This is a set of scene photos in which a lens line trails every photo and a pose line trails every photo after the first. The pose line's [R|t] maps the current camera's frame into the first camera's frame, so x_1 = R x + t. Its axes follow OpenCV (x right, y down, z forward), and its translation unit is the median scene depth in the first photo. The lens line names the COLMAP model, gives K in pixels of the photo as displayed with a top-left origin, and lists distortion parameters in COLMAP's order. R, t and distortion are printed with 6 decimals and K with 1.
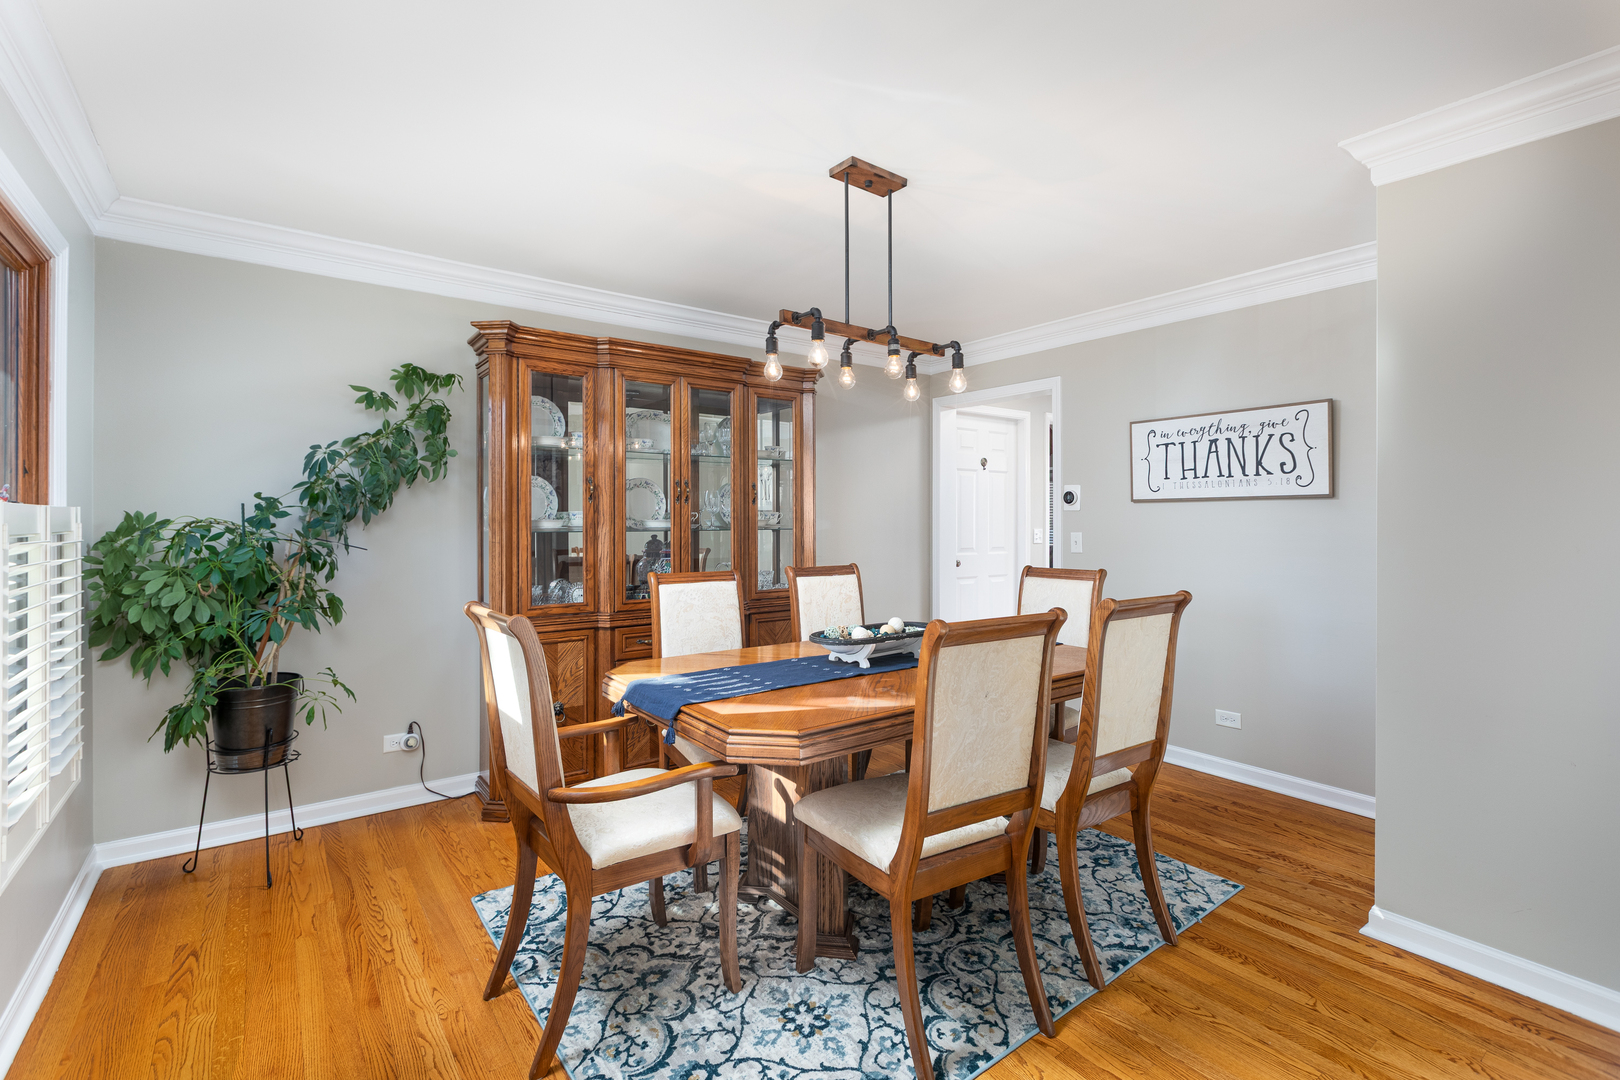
lens RADIAL K [[727.9, 0, 803.1], [0, 727.9, 532.4], [0, 0, 1]] dist [0.006348, -0.001325]
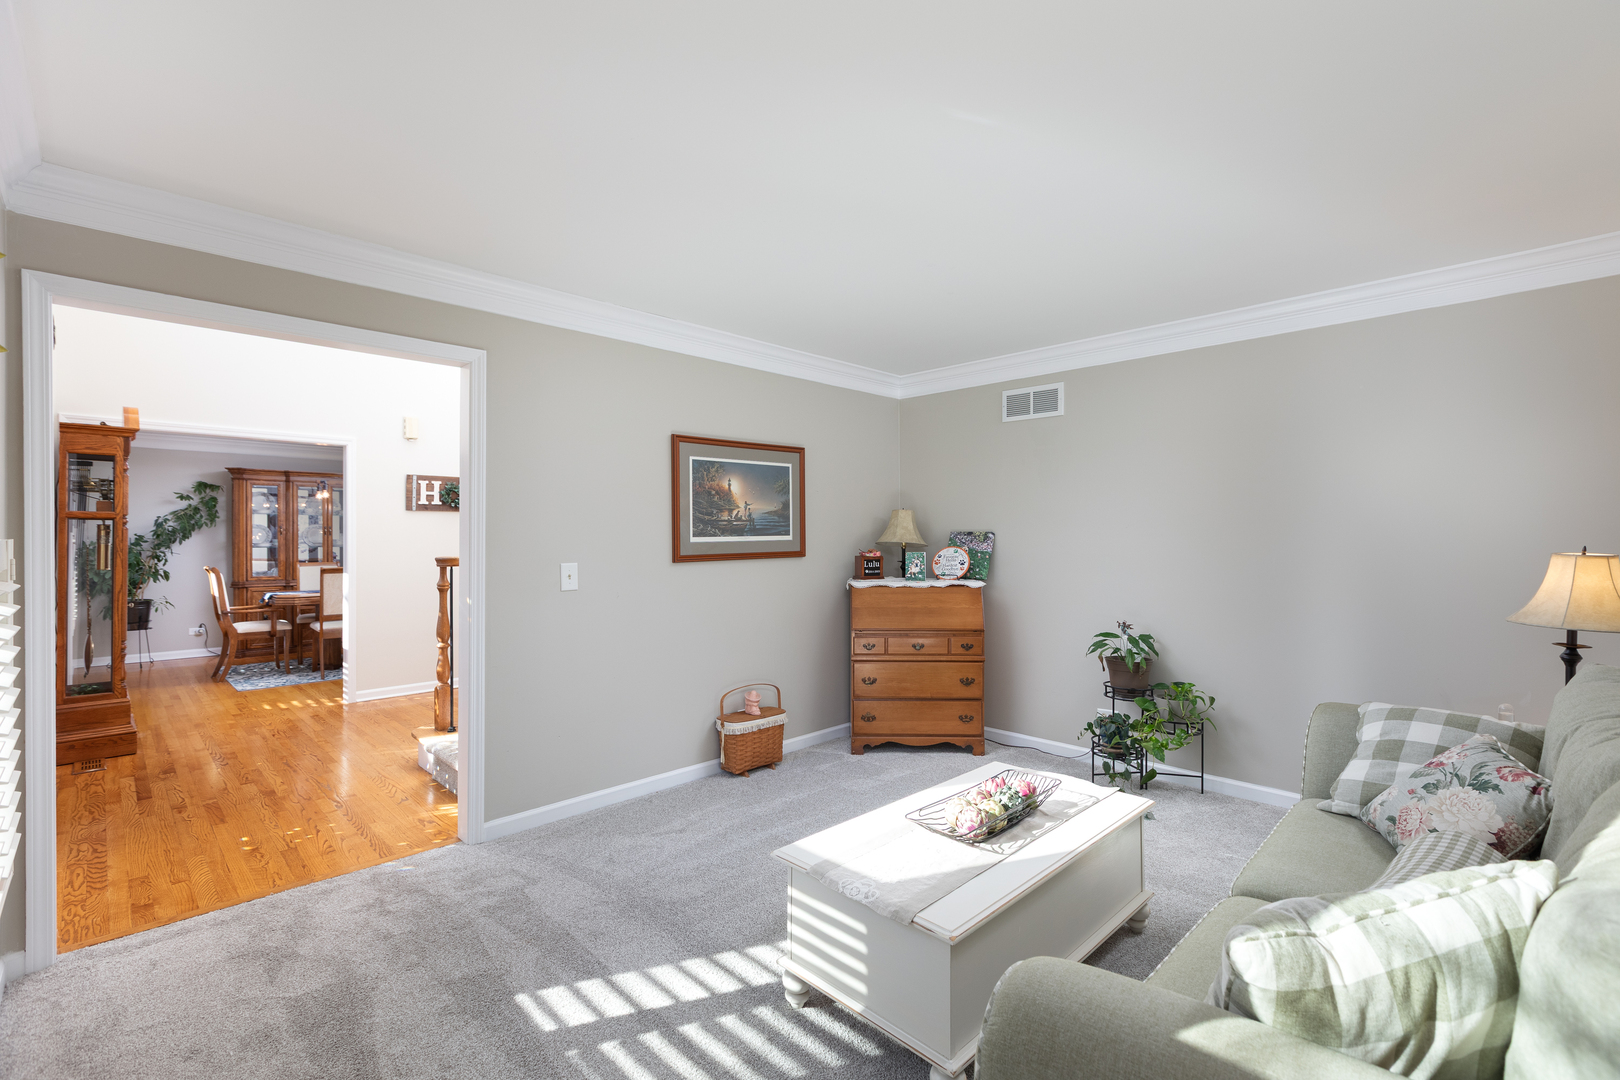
lens RADIAL K [[727.9, 0, 807.4], [0, 727.9, 540.3], [0, 0, 1]] dist [0.006348, -0.001325]
pose [[0.992334, -0.003733, 0.123530, 1.386242], [0.004565, 0.999969, -0.006453, 0.000728], [-0.123502, 0.006968, 0.992320, -1.990079]]
